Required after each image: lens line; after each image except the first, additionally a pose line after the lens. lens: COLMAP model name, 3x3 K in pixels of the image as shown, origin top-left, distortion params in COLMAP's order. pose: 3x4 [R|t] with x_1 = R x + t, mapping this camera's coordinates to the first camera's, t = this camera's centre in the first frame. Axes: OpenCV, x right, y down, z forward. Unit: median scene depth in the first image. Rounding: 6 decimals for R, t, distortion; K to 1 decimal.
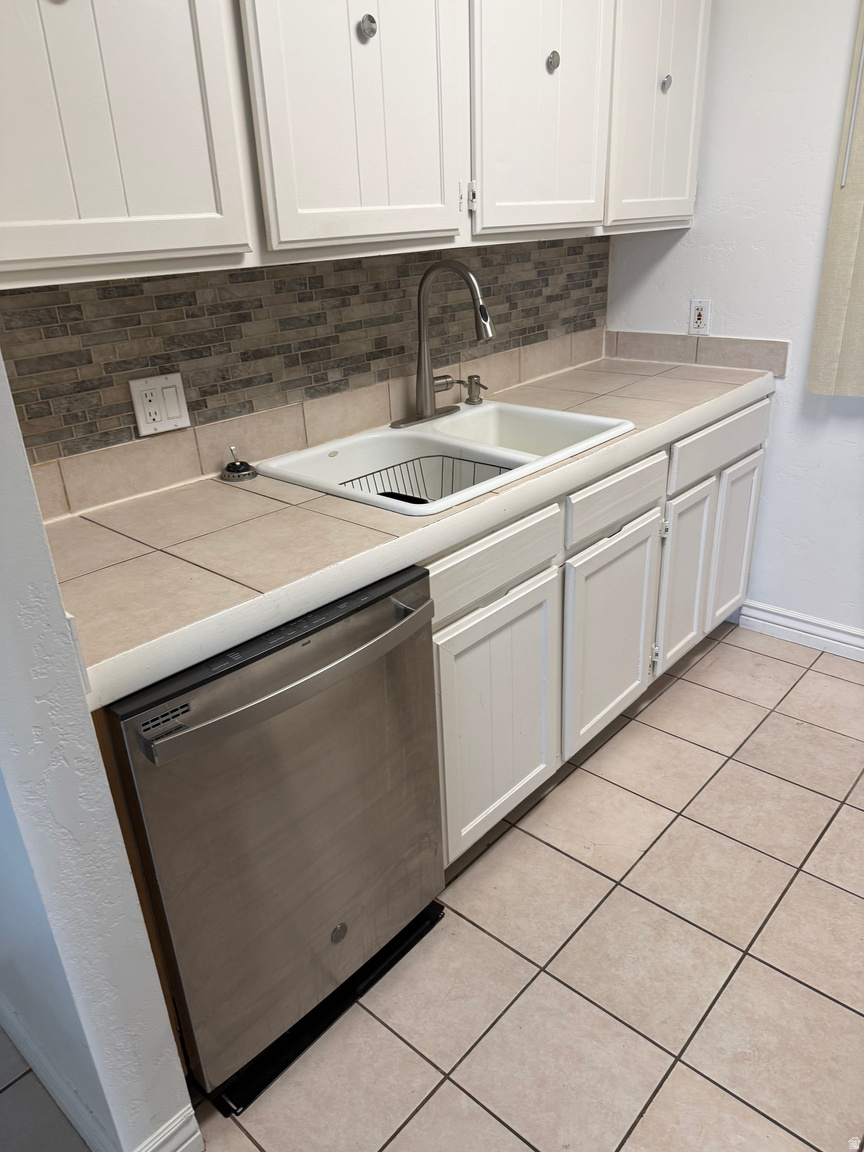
lens RADIAL K [[820.2, 0, 436.9], [0, 820.2, 583.3], [0, 0, 1]] dist [0.068283, -0.084108]
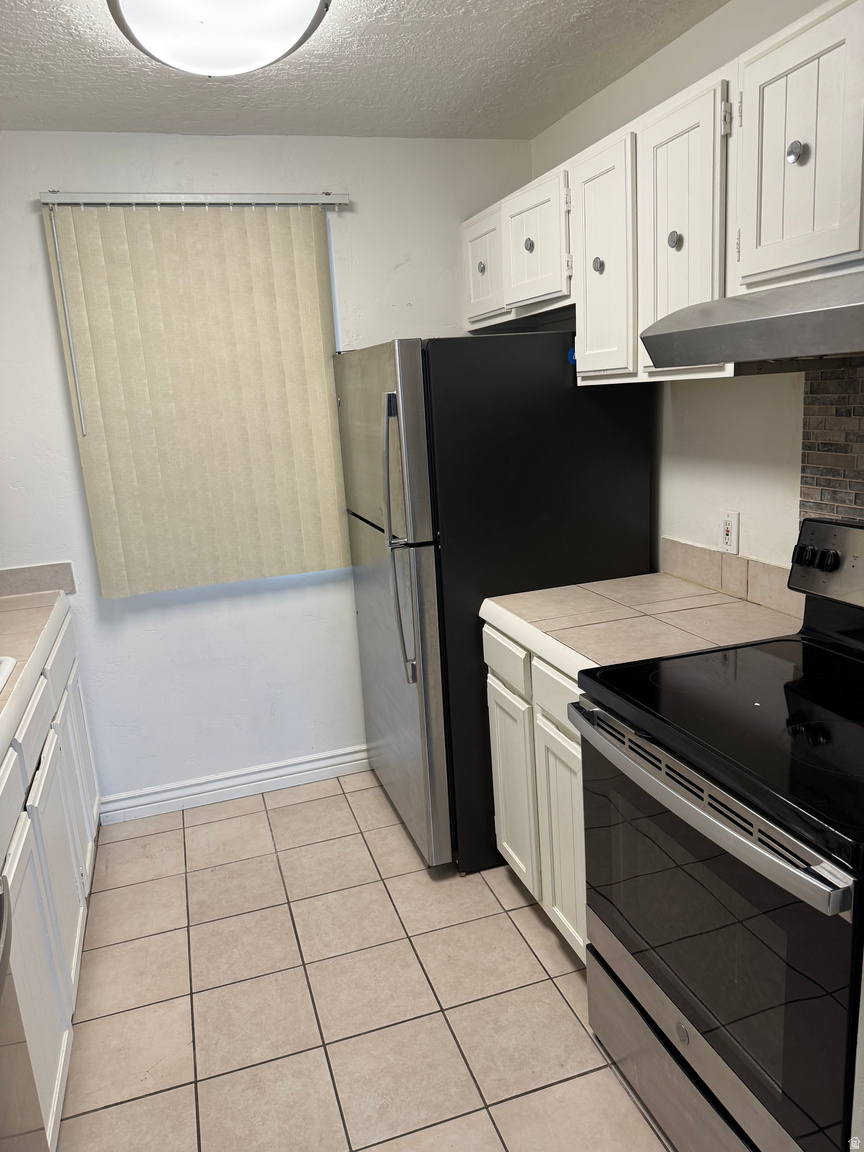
lens RADIAL K [[820.2, 0, 436.9], [0, 820.2, 583.3], [0, 0, 1]] dist [0.068283, -0.084108]
pose [[0.504365, -0.189633, 0.842410, -0.387408], [0.394811, 0.918283, -0.029667, -0.047854], [-0.767945, 0.347556, 0.538019, 0.031943]]
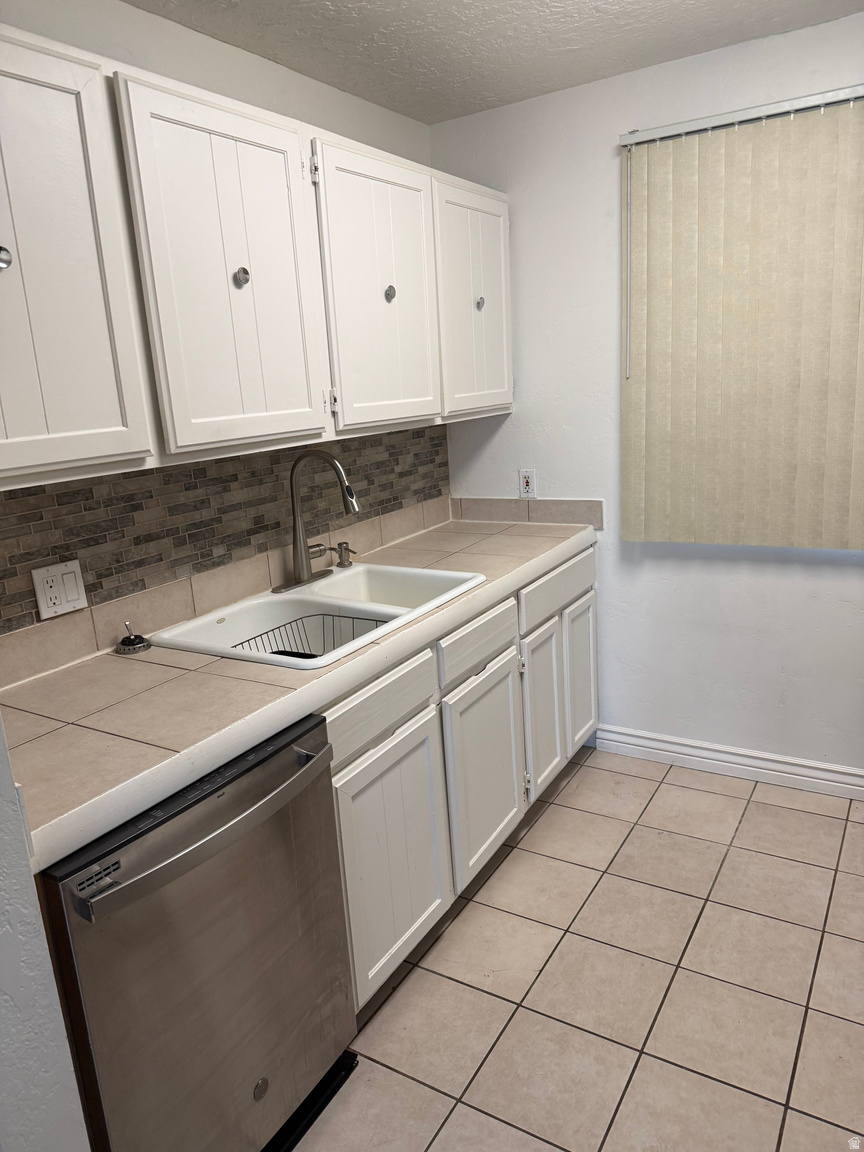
lens RADIAL K [[831.3, 0, 427.4], [0, 831.3, 578.5], [0, 0, 1]] dist [0.073613, -0.085331]
pose [[0.983251, -0.066731, 0.169599, -0.043663], [0.097737, 0.978497, -0.181632, 0.015735], [-0.153831, 0.195166, 0.968631, -0.131121]]
